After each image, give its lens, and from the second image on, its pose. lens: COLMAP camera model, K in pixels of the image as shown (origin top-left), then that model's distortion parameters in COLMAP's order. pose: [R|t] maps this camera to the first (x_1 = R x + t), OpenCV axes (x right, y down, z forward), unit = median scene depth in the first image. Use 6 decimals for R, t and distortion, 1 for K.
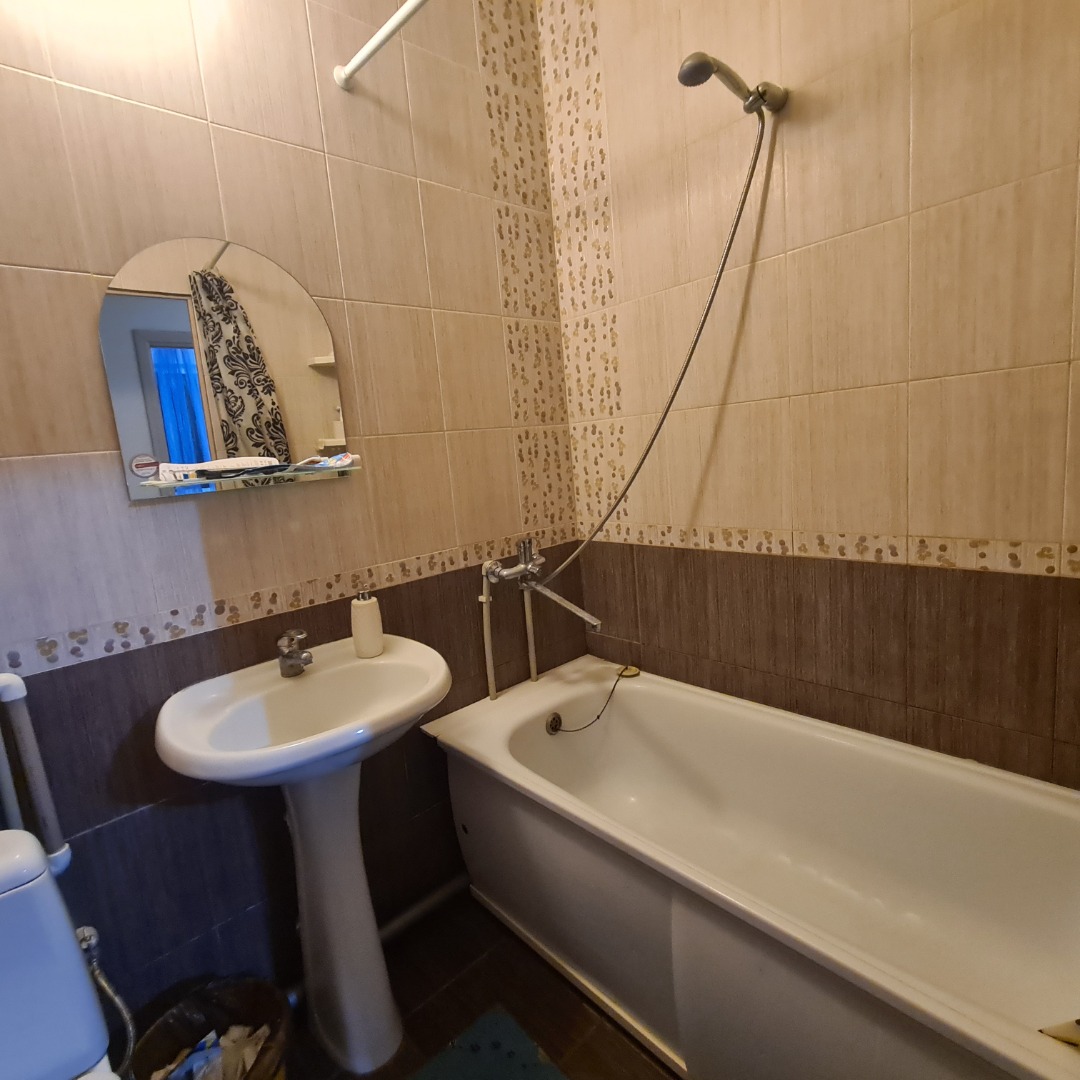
lens RADIAL K [[584.1, 0, 530.5], [0, 584.1, 536.5], [0, 0, 1]] dist [0.001323, -0.000380]
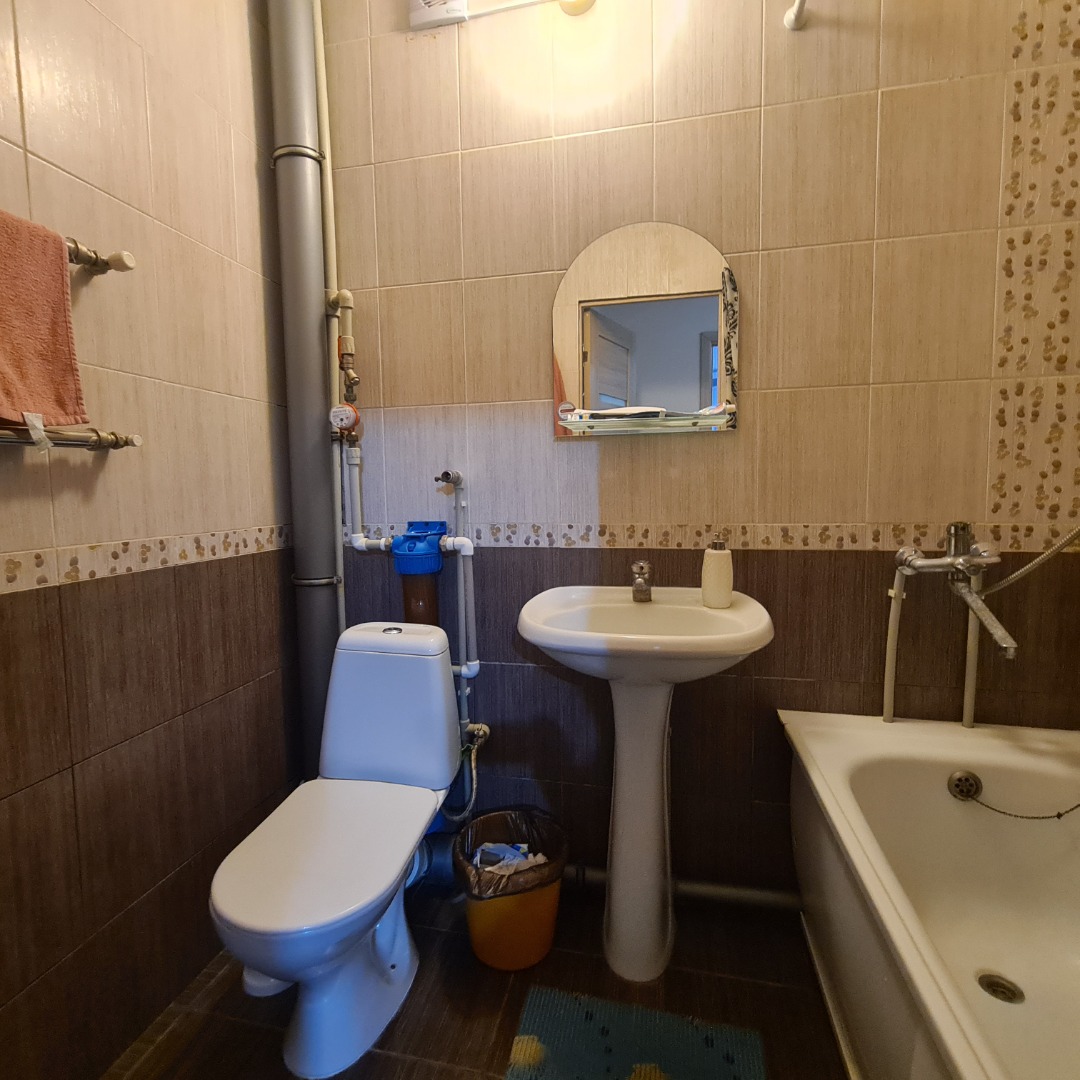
lens RADIAL K [[584.1, 0, 530.5], [0, 584.1, 536.5], [0, 0, 1]] dist [0.001323, -0.000380]
pose [[0.578719, 0.149483, -0.801711, 0.289920], [-0.159454, 0.984824, 0.068522, 0.059288], [0.799787, 0.088181, 0.593772, 0.127249]]
